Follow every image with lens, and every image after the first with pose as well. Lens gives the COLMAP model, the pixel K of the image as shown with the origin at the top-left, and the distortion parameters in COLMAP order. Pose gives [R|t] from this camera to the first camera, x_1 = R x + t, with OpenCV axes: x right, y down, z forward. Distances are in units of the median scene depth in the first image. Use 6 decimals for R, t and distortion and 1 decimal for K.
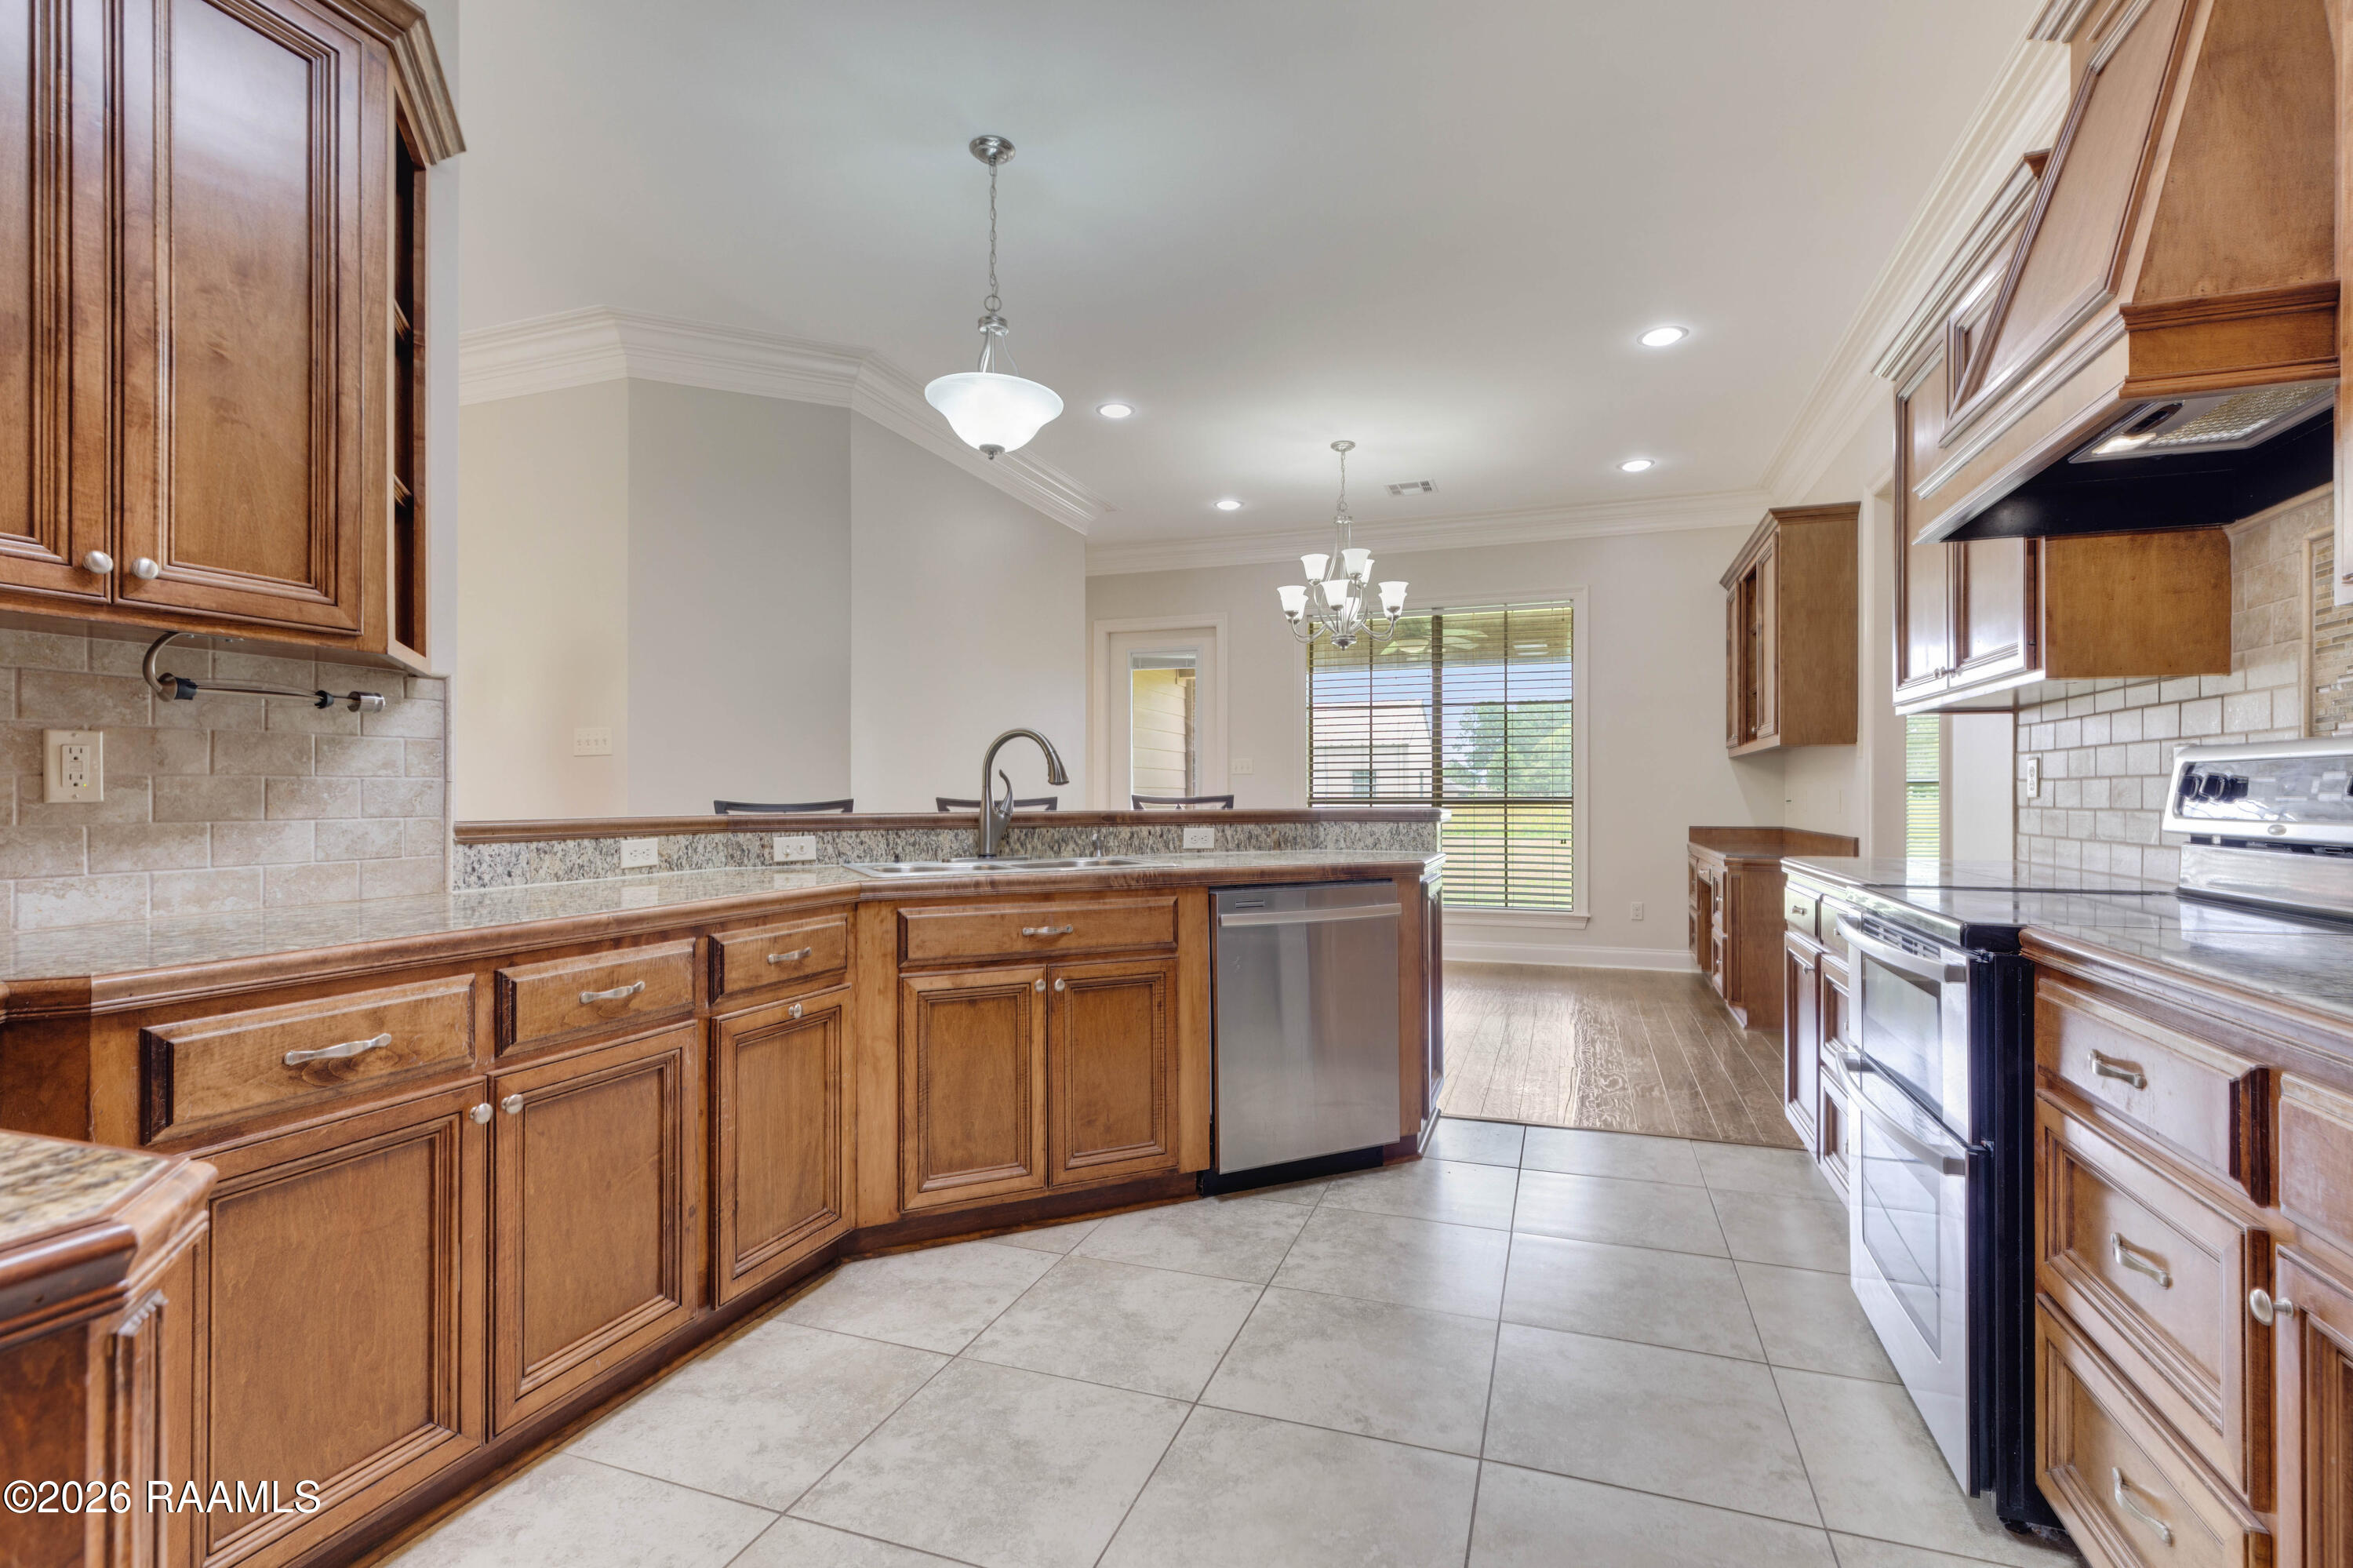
lens RADIAL K [[1090.2, 0, 1164.5], [0, 1090.2, 779.3], [0, 0, 1]] dist [0.009443, 0.000562]
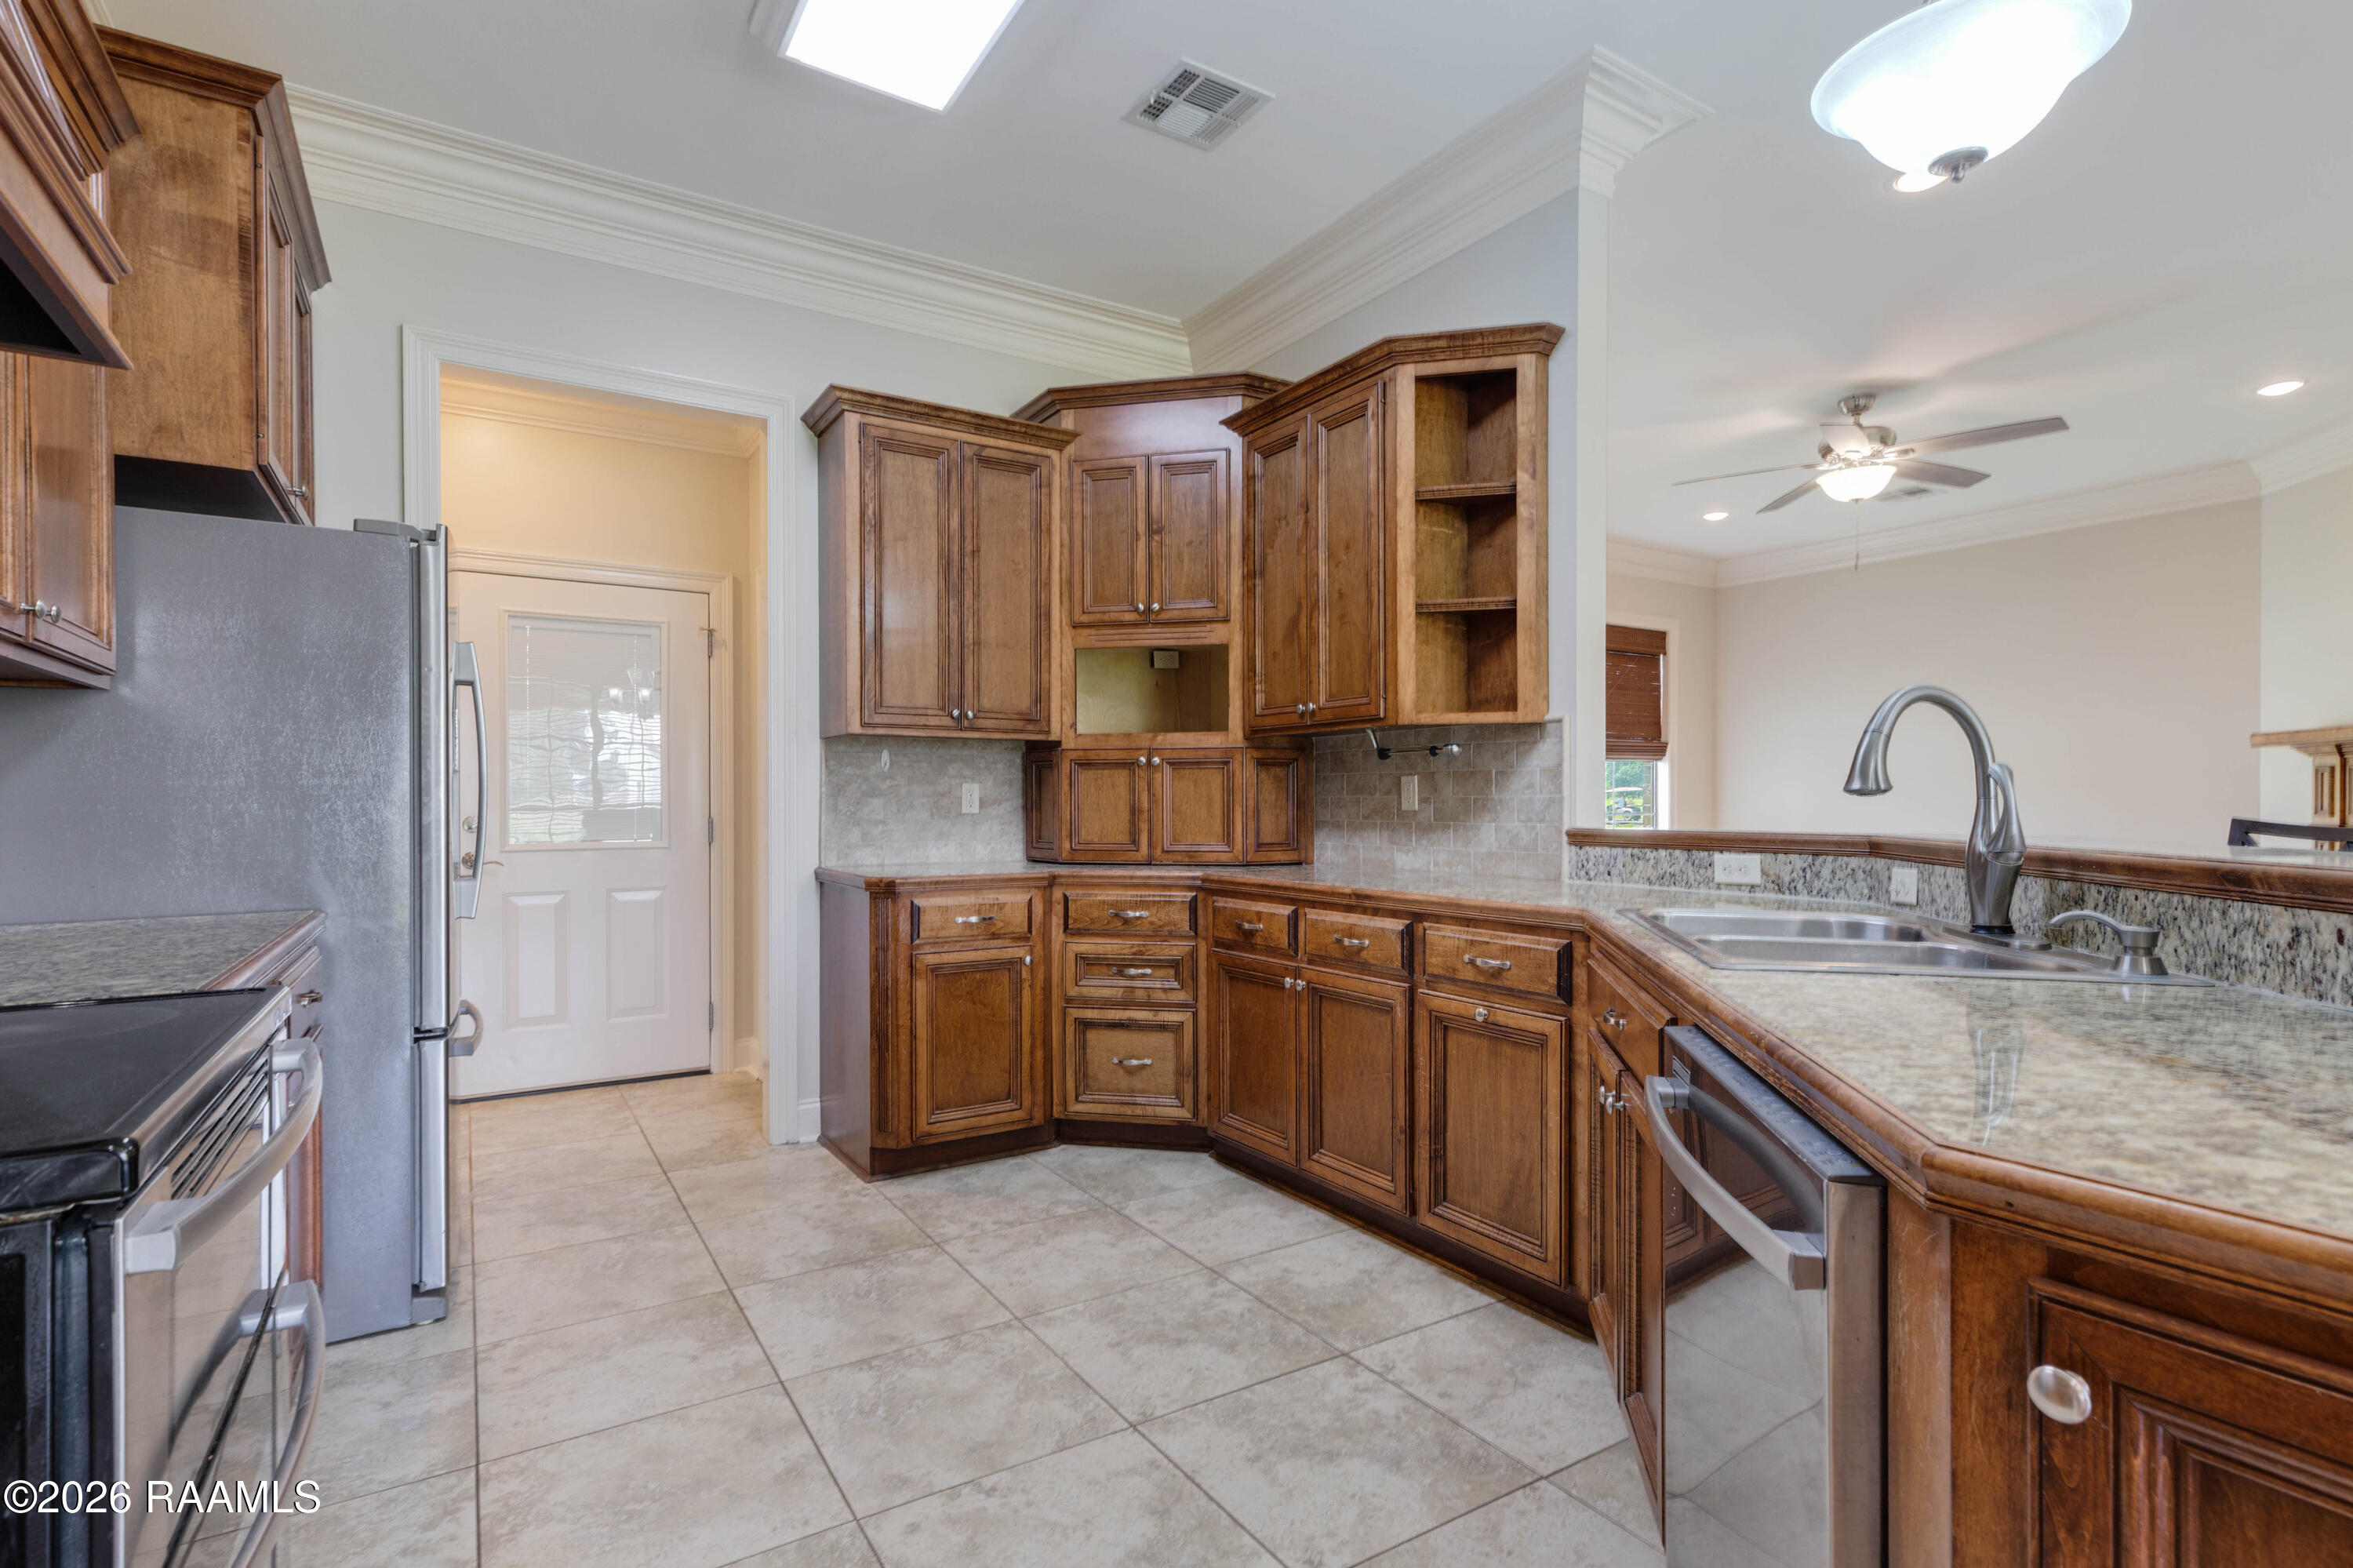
lens RADIAL K [[1108.3, 0, 1183.8], [0, 1108.3, 801.5], [0, 0, 1]] dist [0.012749, -0.000008]
pose [[-0.593215, 0.003242, -0.805037, 0.690780], [0.014435, 0.999874, -0.006610, 0.009193], [0.804914, -0.015542, -0.593187, 1.399143]]
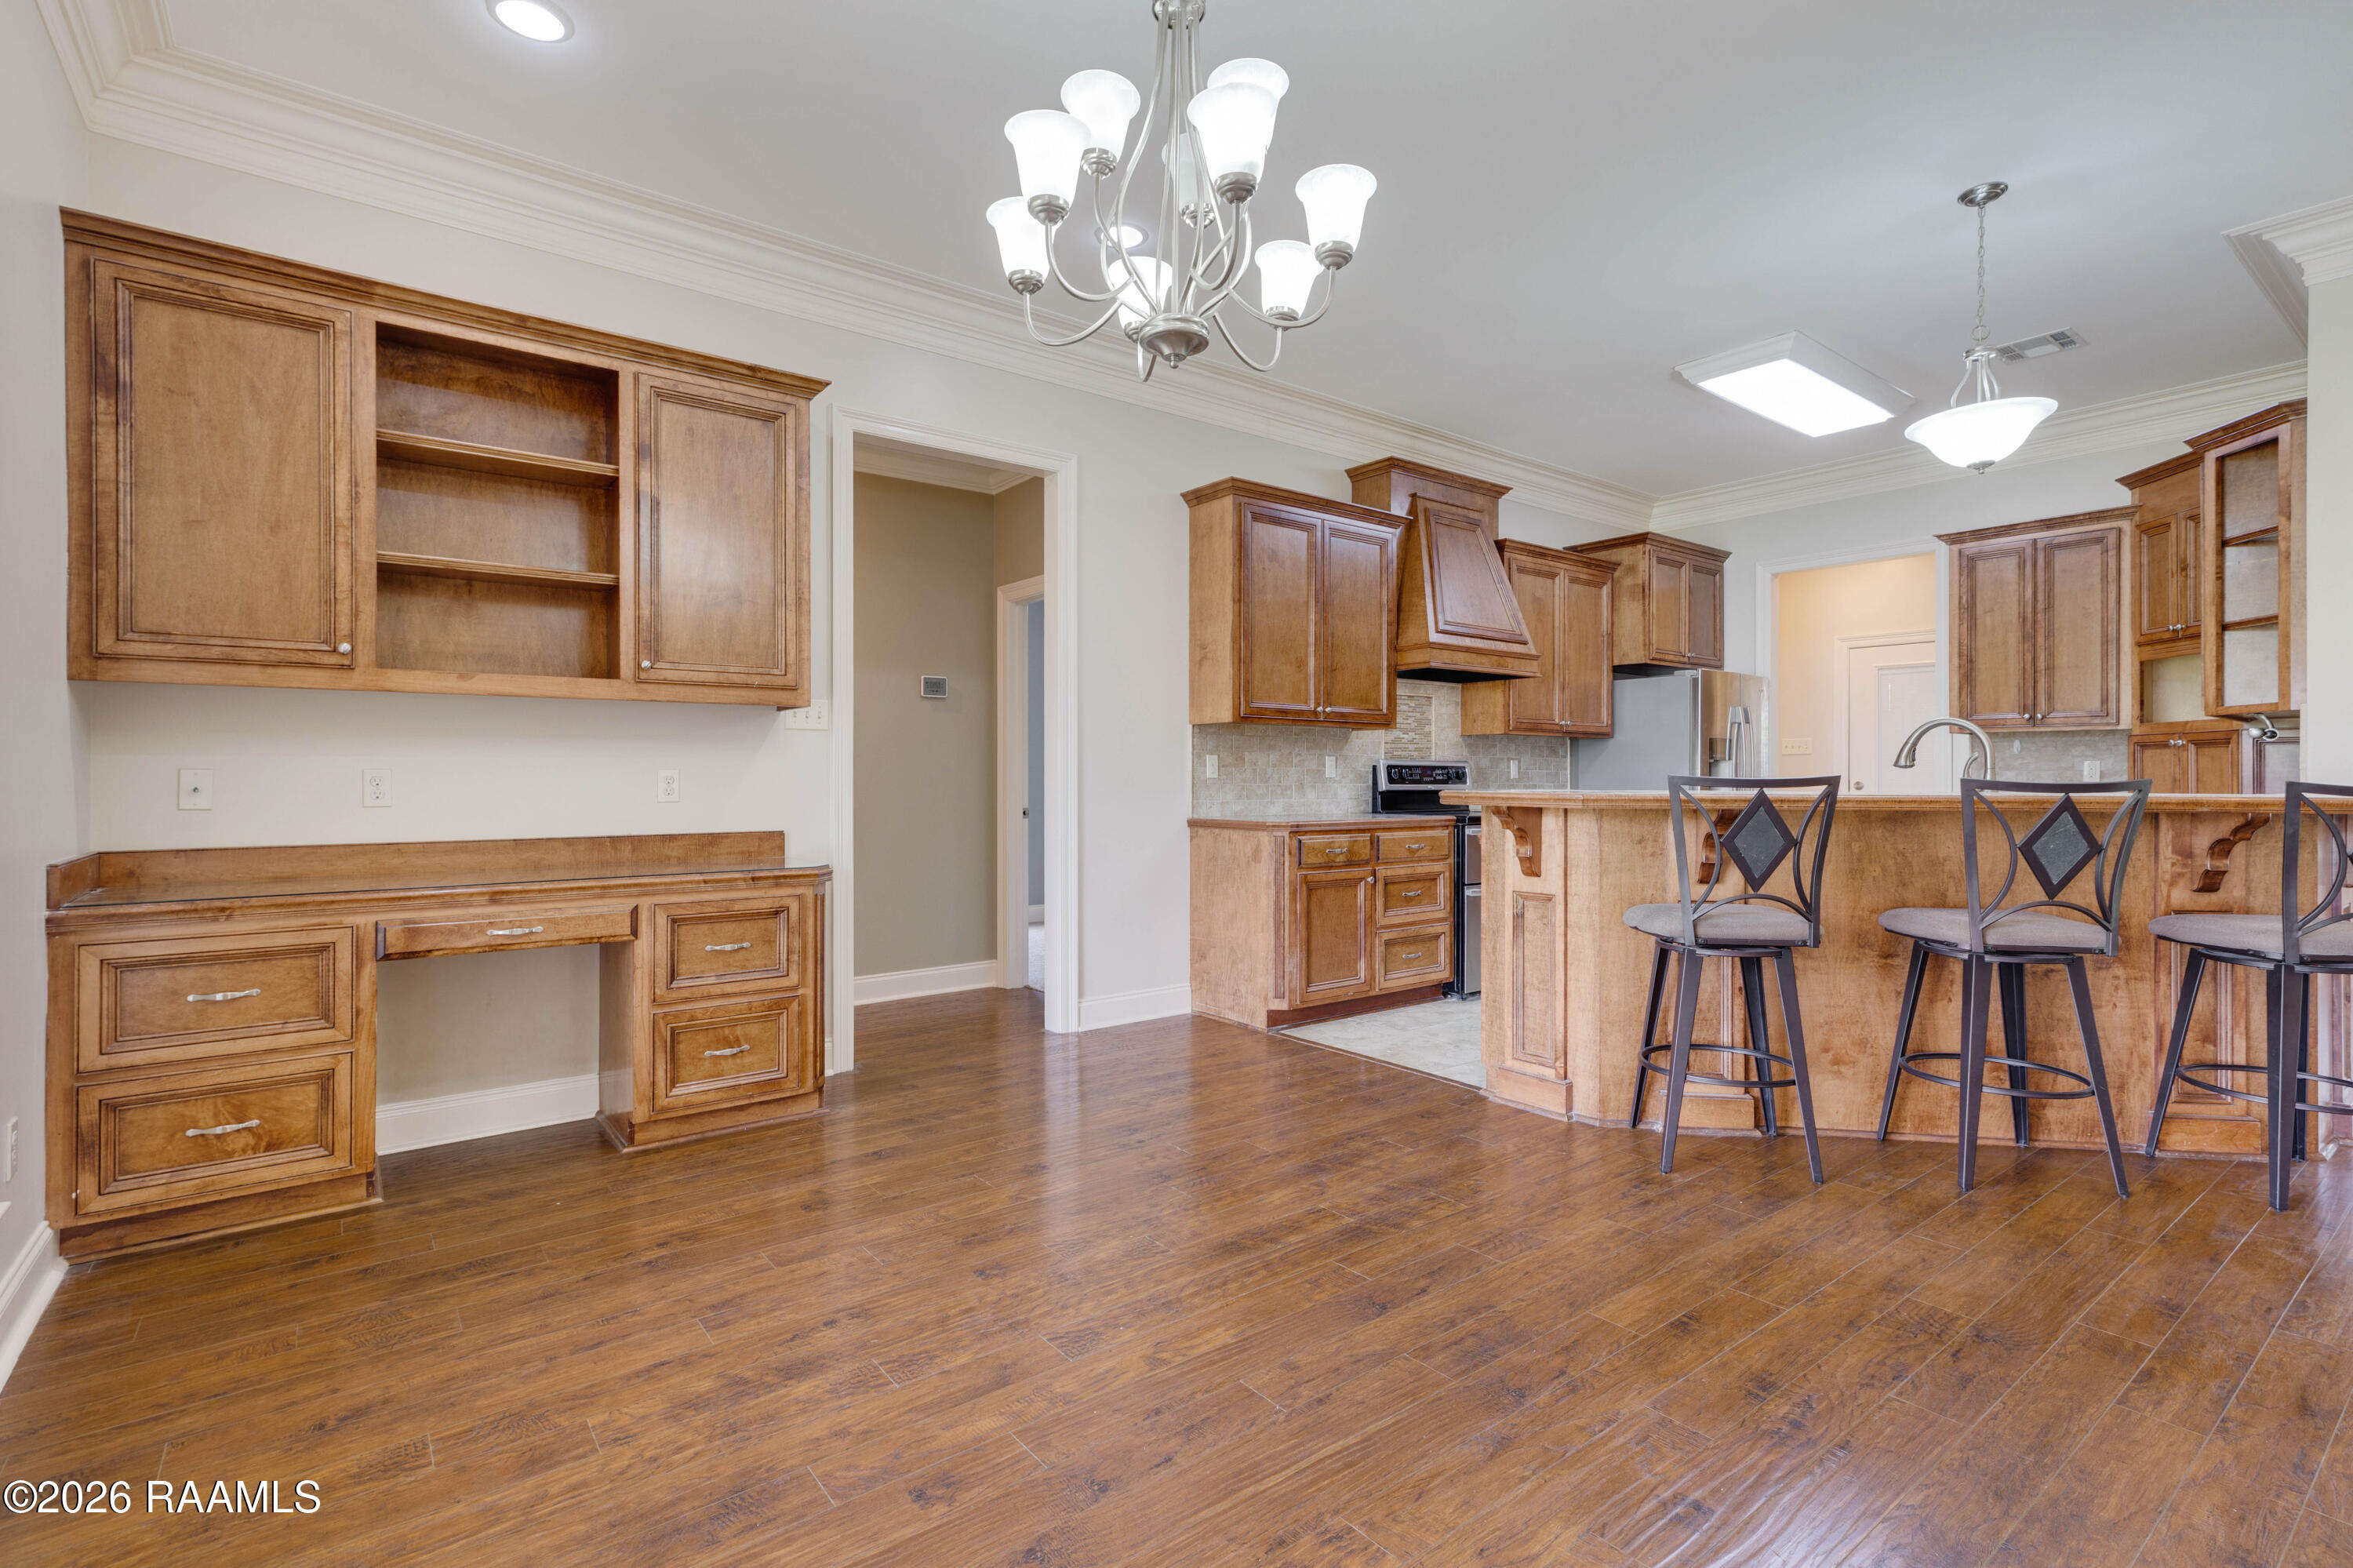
lens RADIAL K [[1090.2, 0, 1164.5], [0, 1090.2, 779.3], [0, 0, 1]] dist [0.009443, 0.000562]
pose [[-0.848889, -0.000553, 0.528571, -0.029862], [-0.008024, 0.999898, -0.011842, 0.050720], [-0.528510, -0.014294, -0.848807, 3.215771]]
